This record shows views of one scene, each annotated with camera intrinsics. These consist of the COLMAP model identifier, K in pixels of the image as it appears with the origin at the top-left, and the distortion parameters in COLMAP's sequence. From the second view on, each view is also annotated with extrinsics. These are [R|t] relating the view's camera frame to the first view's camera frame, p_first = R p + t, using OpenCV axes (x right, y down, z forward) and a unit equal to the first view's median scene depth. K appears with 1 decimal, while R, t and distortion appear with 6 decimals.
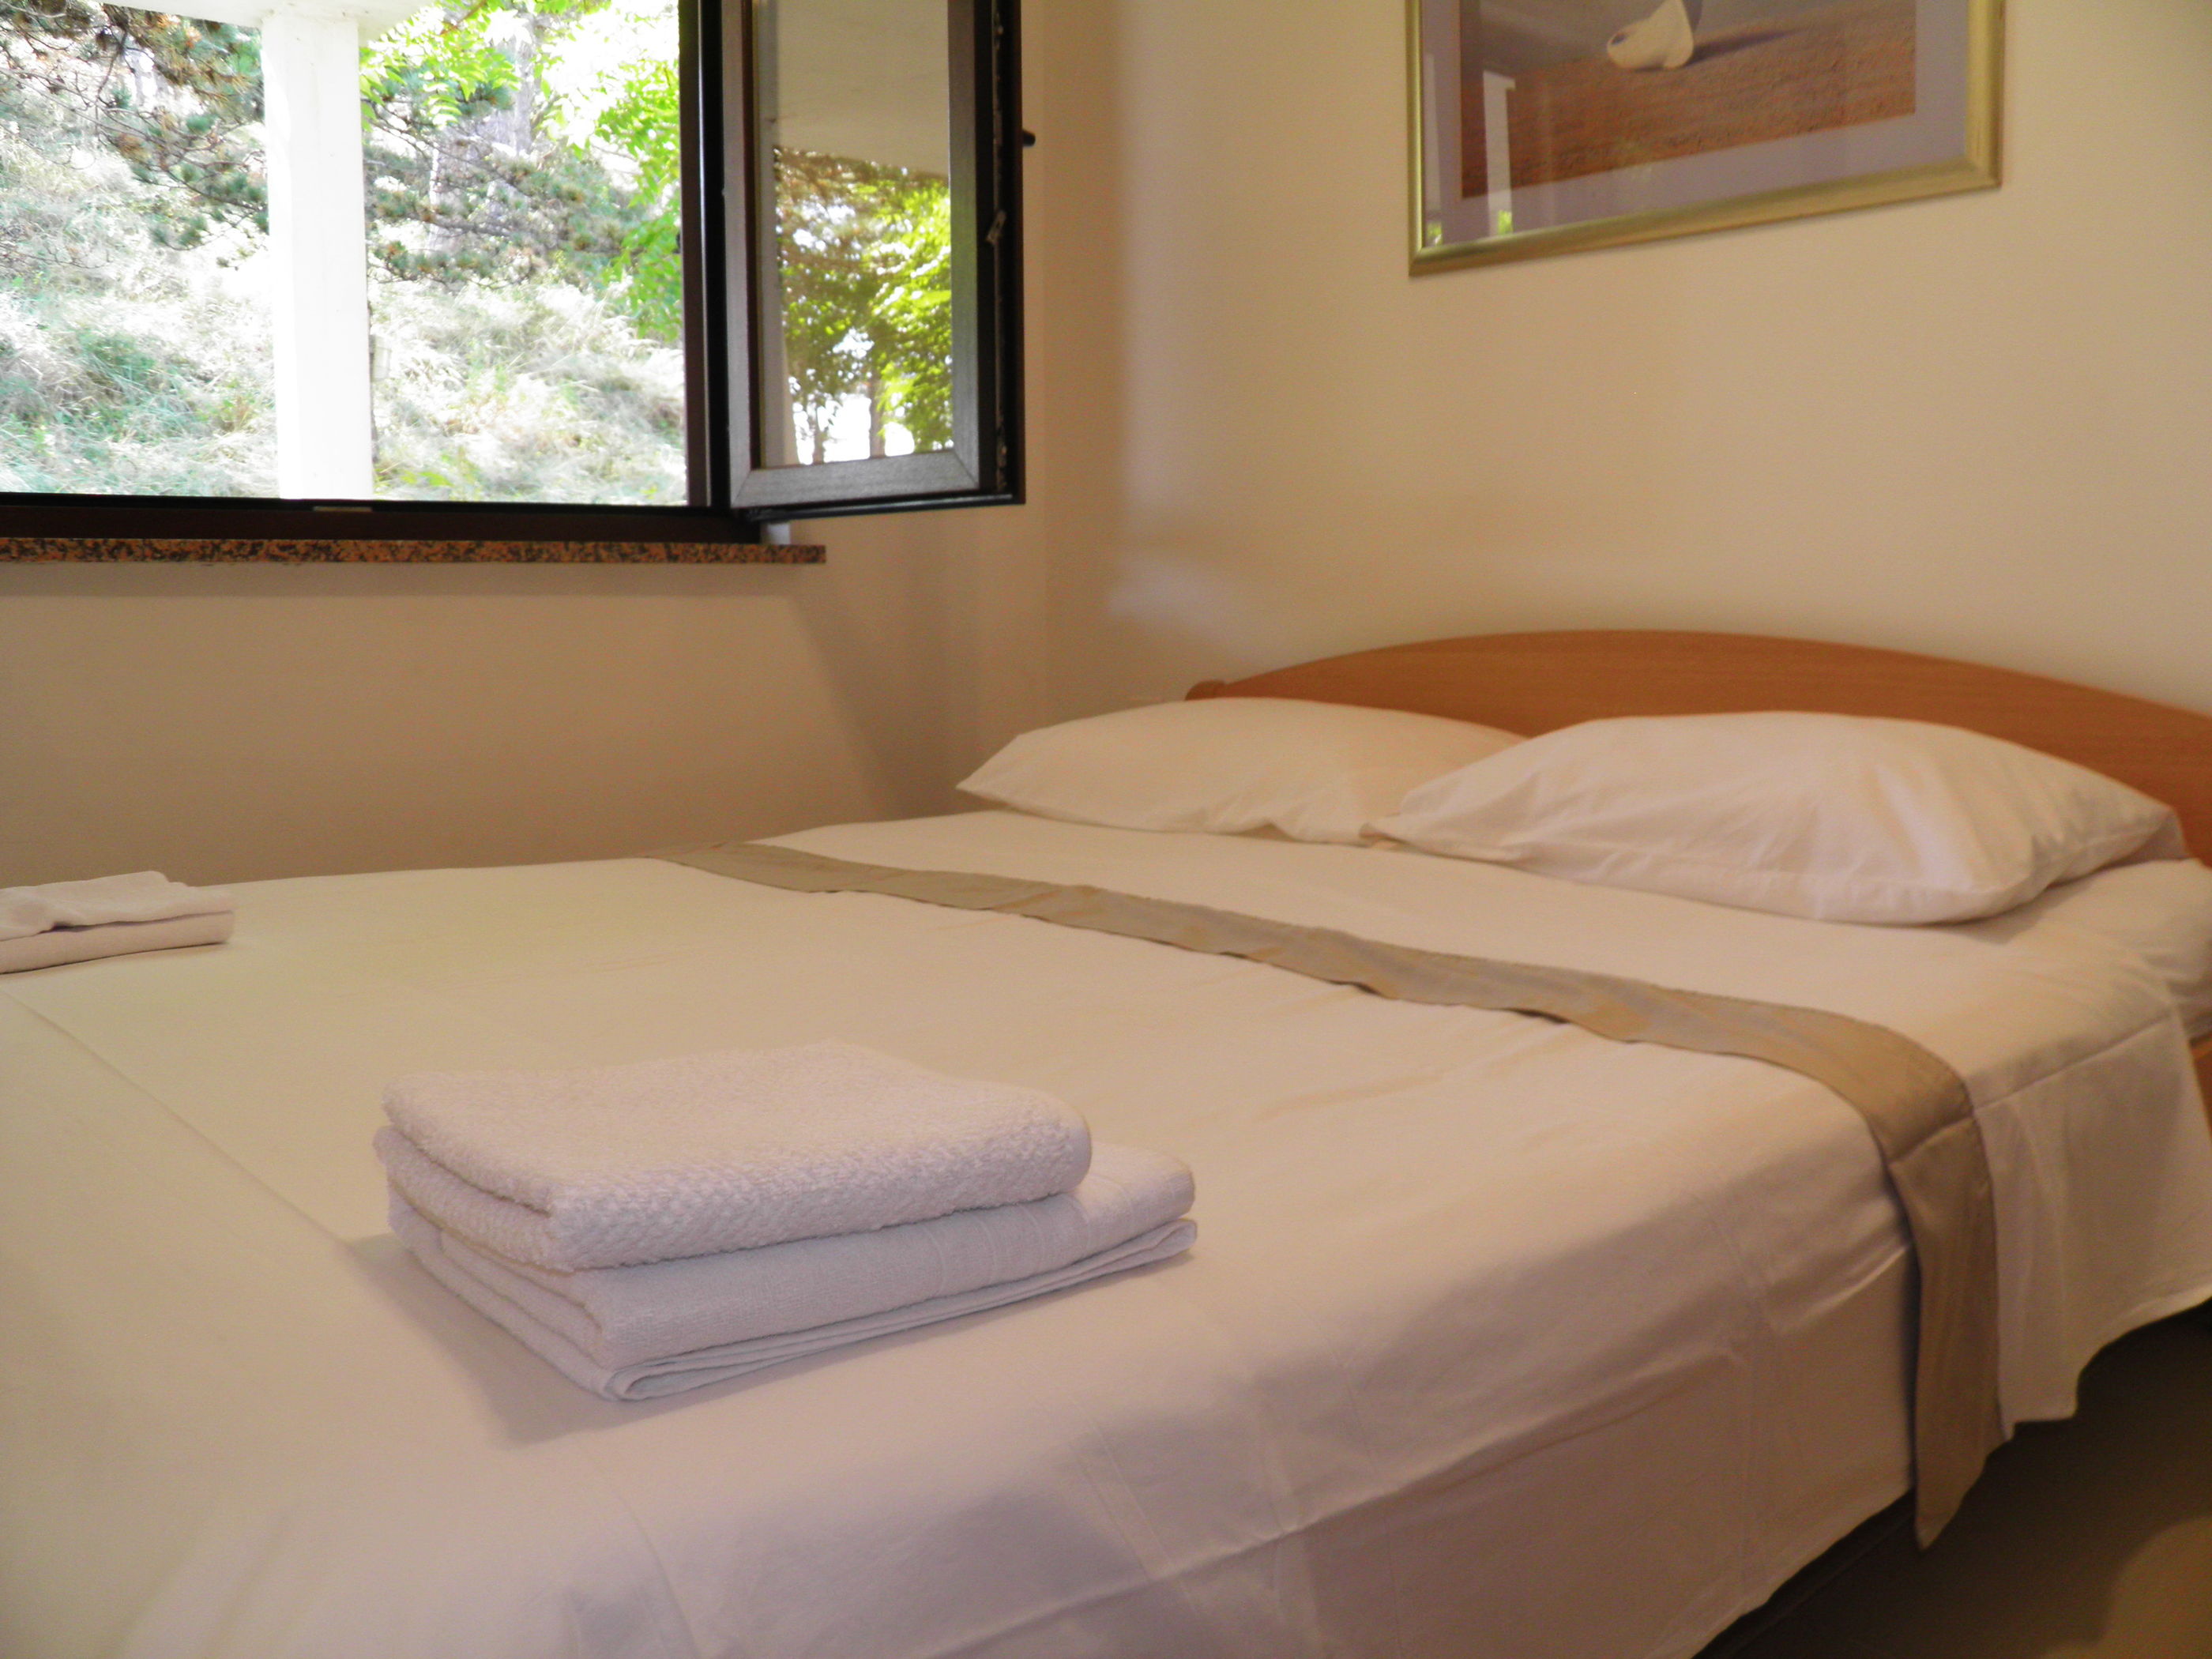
lens RADIAL K [[1846.3, 0, 1119.9], [0, 1846.3, 831.0], [0, 0, 1]] dist [-0.134912, 0.109671]
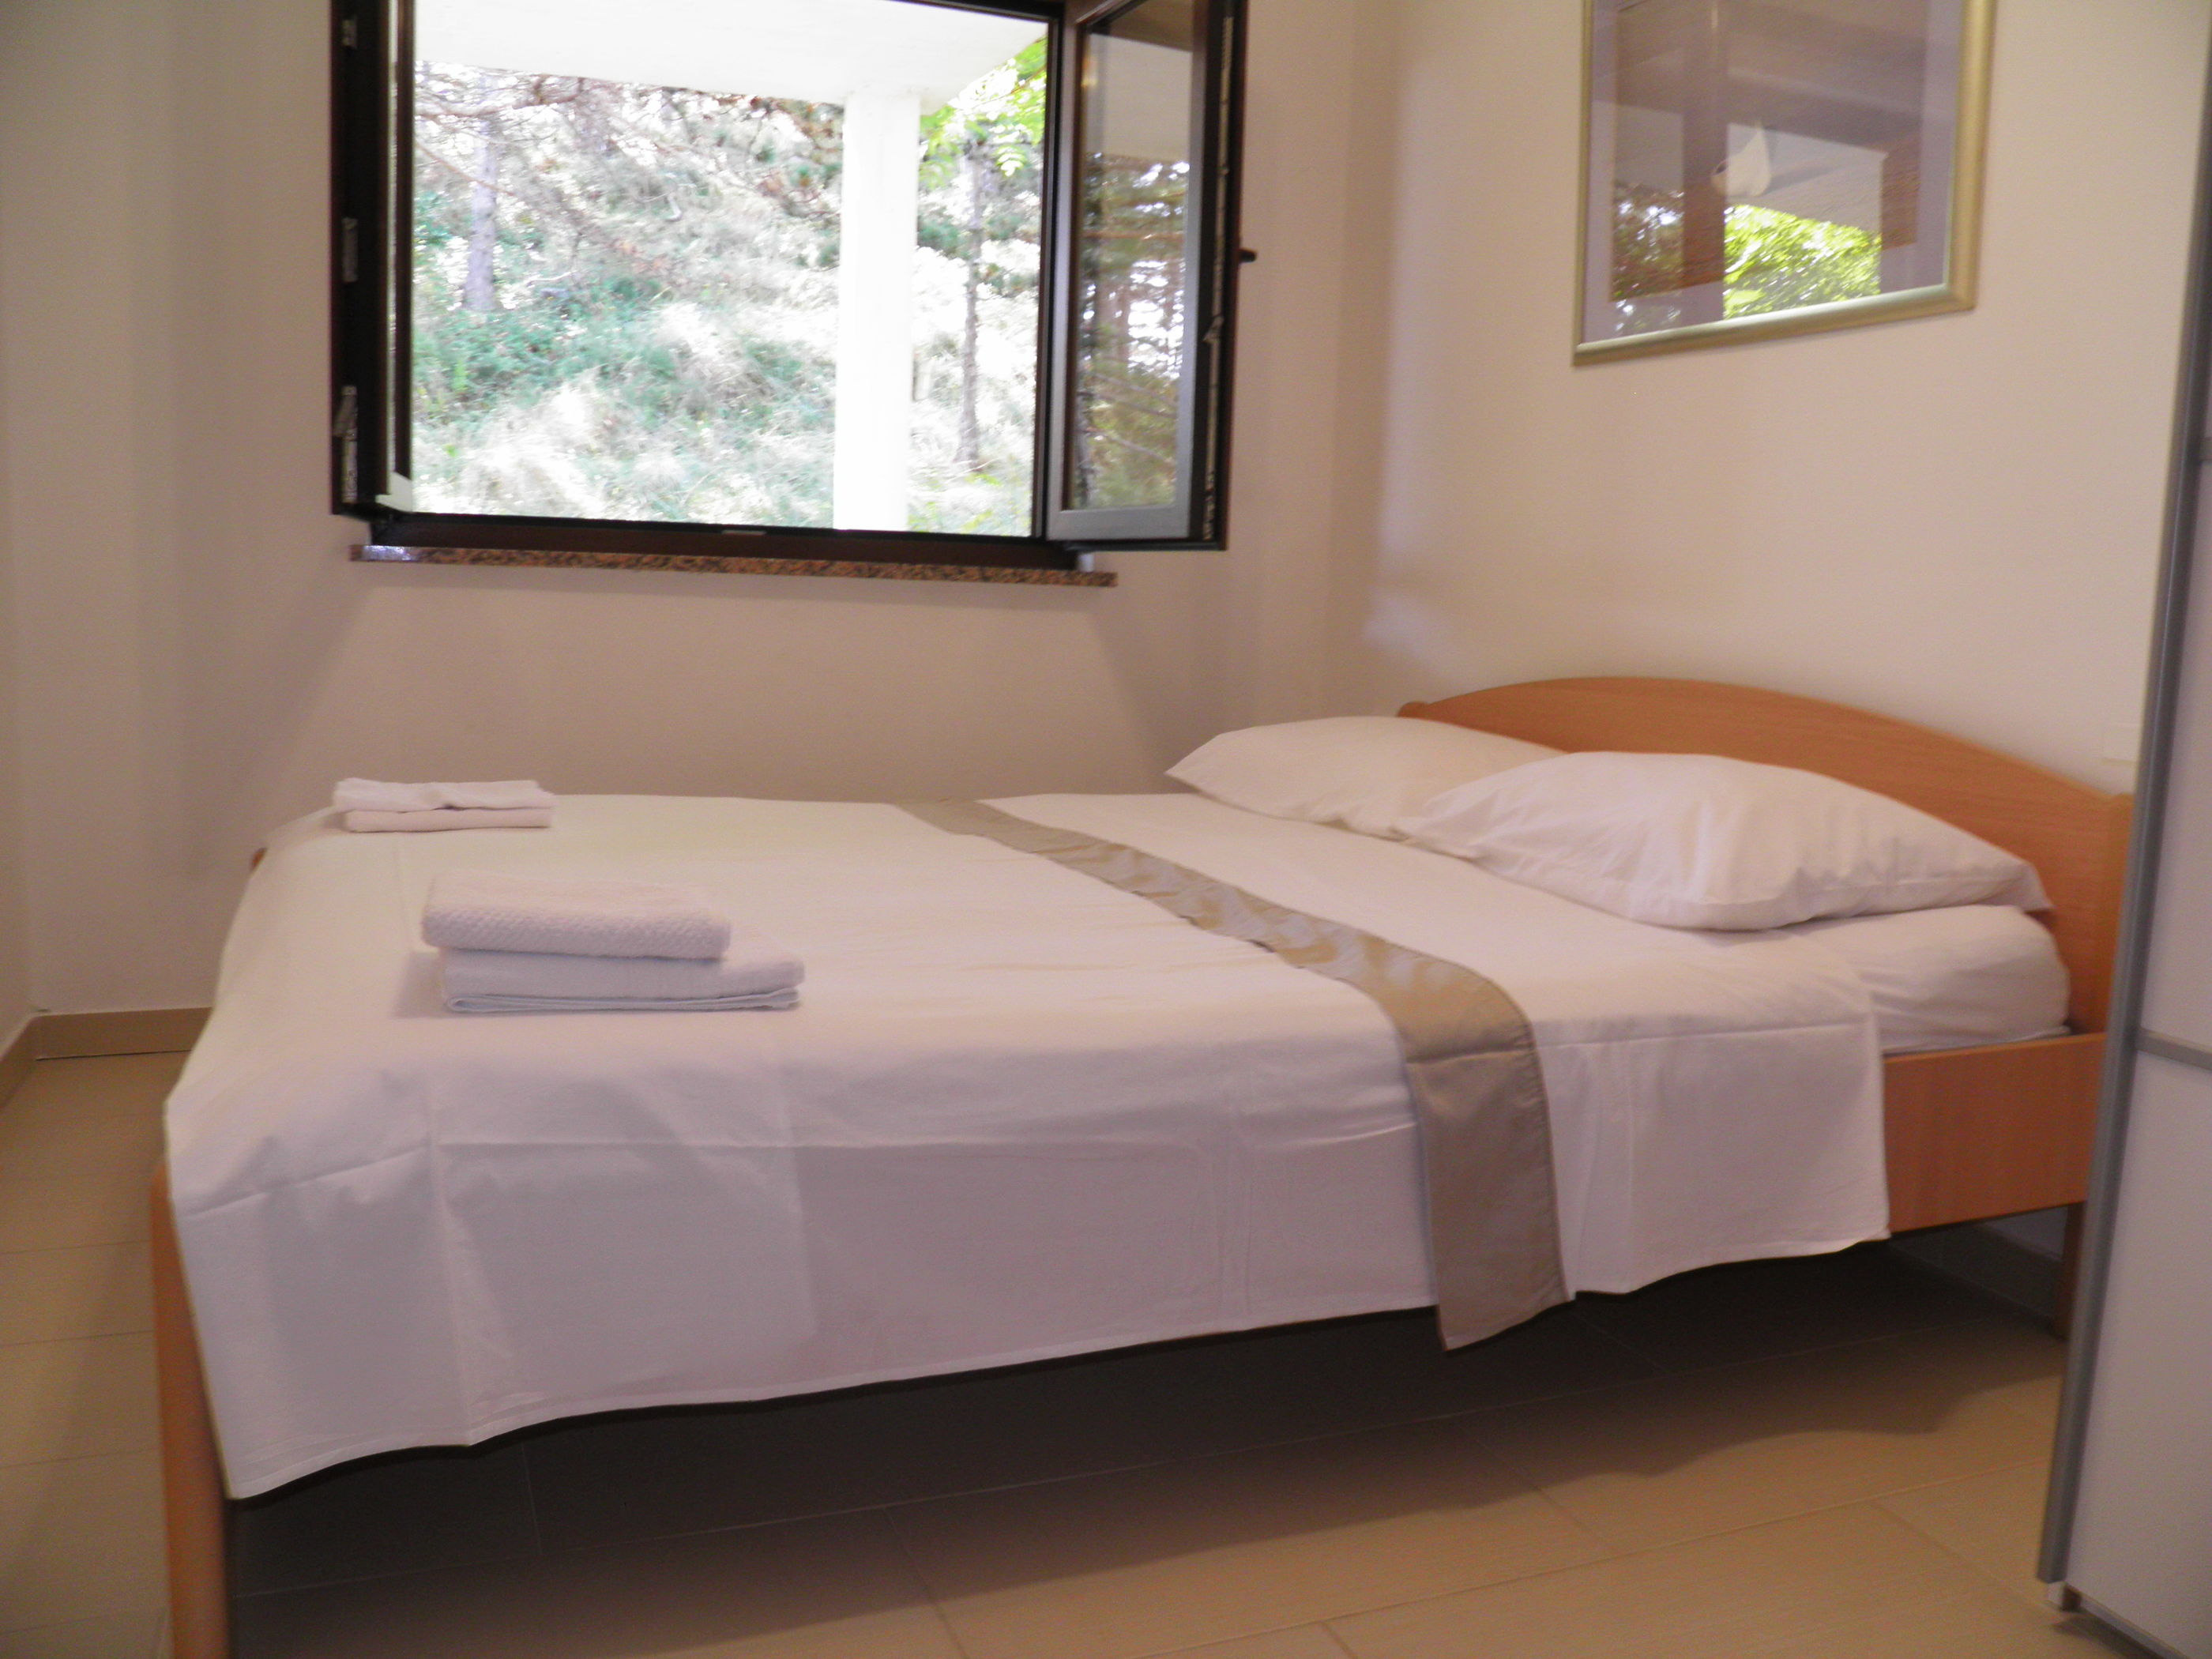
lens RADIAL K [[1846.3, 0, 1097.4], [0, 1846.3, 847.1], [0, 0, 1]] dist [-0.134912, 0.109671]
pose [[0.939235, 0.088760, -0.331602, 0.325253], [-0.085721, 0.996035, 0.023811, 0.000534], [0.332400, 0.006061, 0.943119, -0.223529]]
